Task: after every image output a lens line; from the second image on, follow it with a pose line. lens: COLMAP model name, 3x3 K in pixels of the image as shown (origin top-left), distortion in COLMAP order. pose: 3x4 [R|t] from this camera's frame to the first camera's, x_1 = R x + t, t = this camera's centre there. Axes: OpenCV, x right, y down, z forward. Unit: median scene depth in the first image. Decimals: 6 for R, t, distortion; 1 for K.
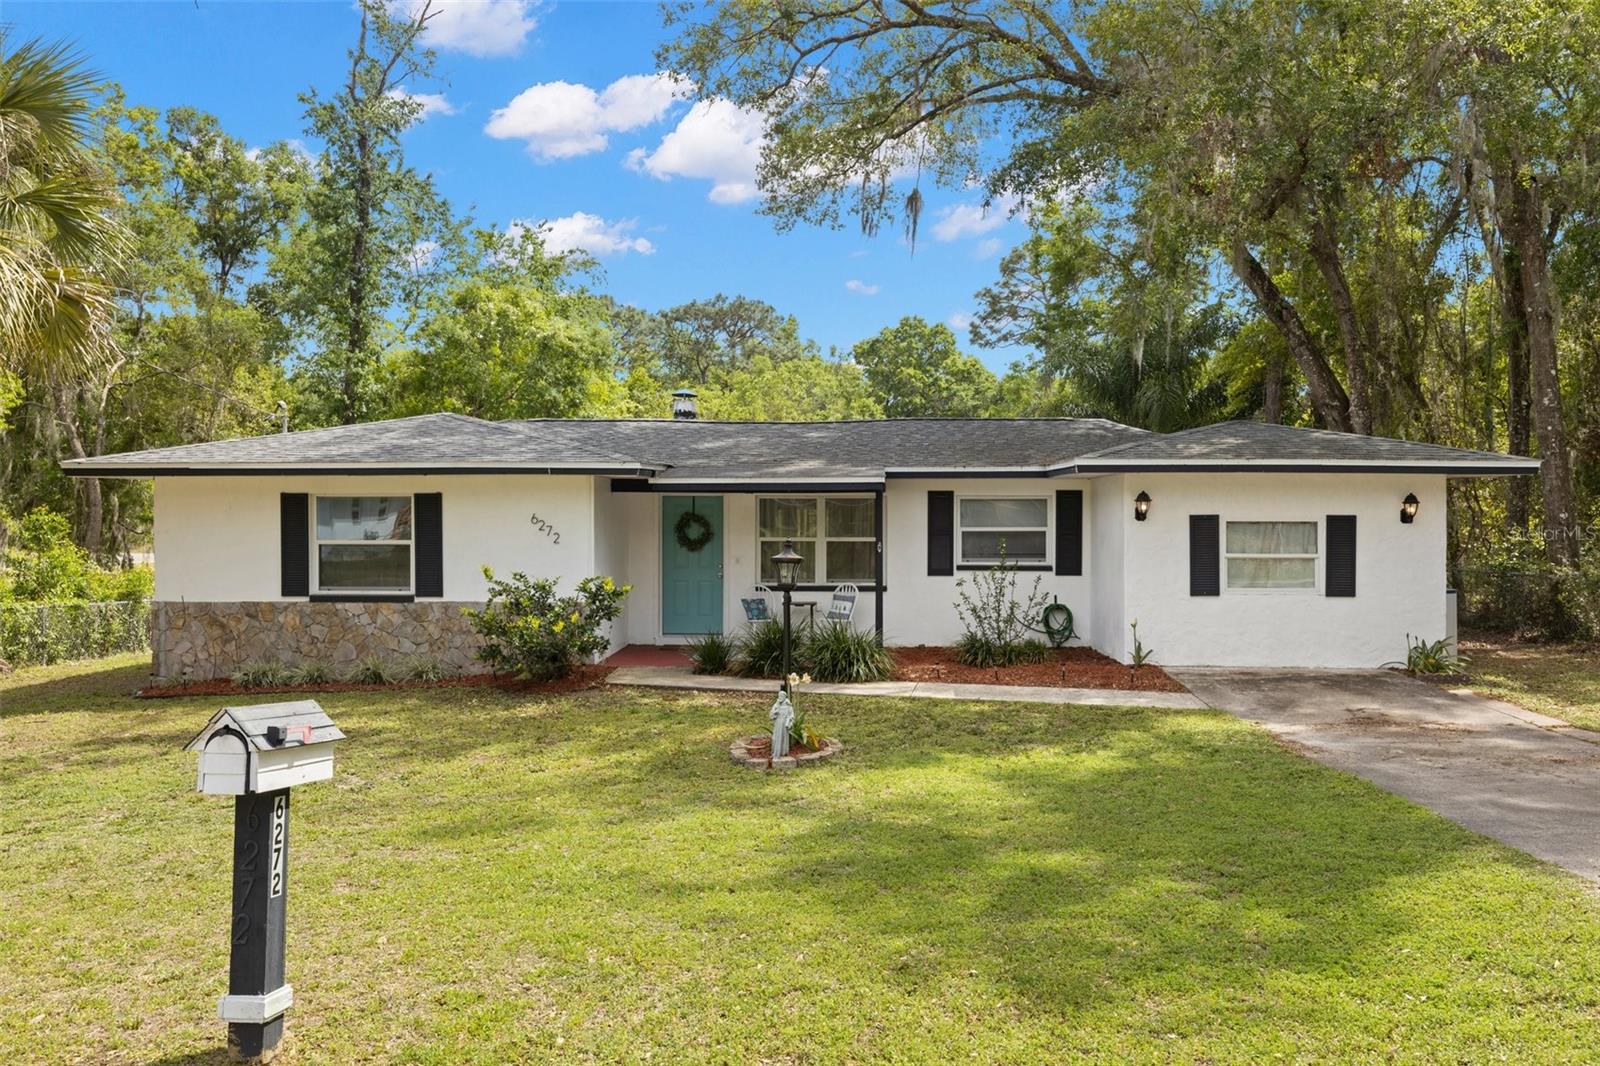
lens RADIAL K [[1233.7, 0, 790.0], [0, 1233.7, 531.1], [0, 0, 1]] dist [0.000474, -0.001213]
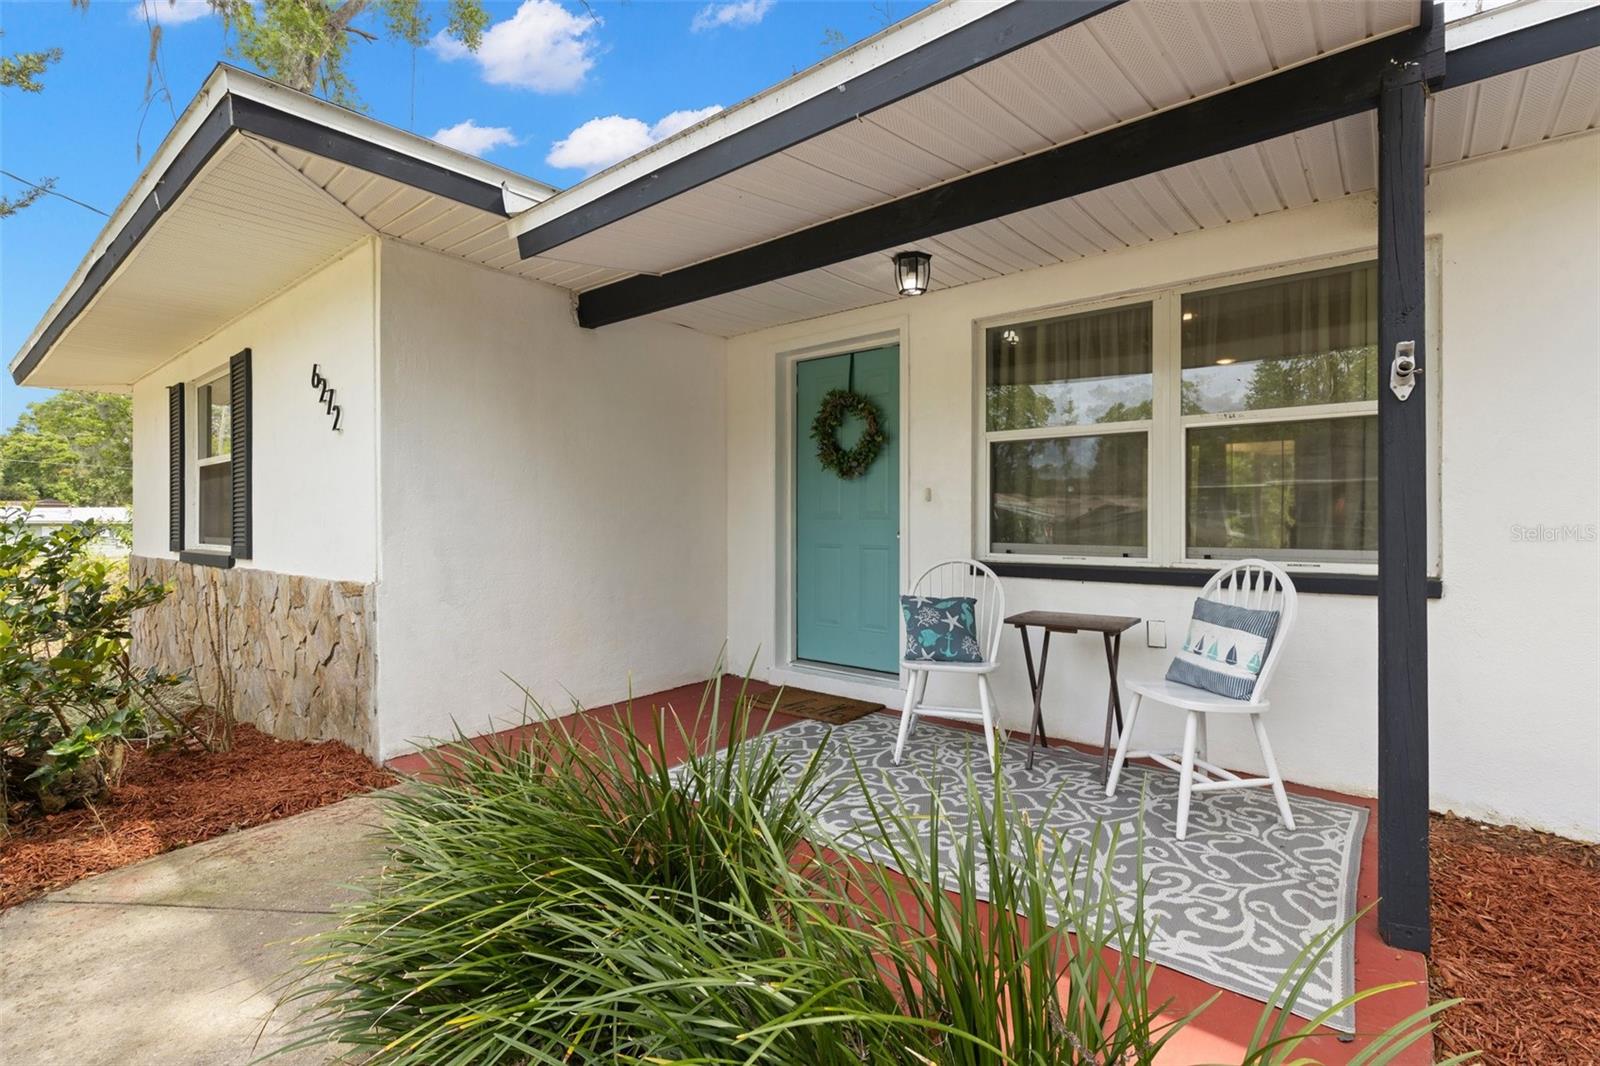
lens RADIAL K [[718.9, 0, 796.0], [0, 718.9, 521.9], [0, 0, 1]] dist [0.007360, -0.000498]
pose [[0.808810, 0.000483, -0.588070, 0.063999], [-0.003309, 0.999988, -0.003729, 0.037408], [0.588060, 0.004962, 0.808802, 0.884917]]
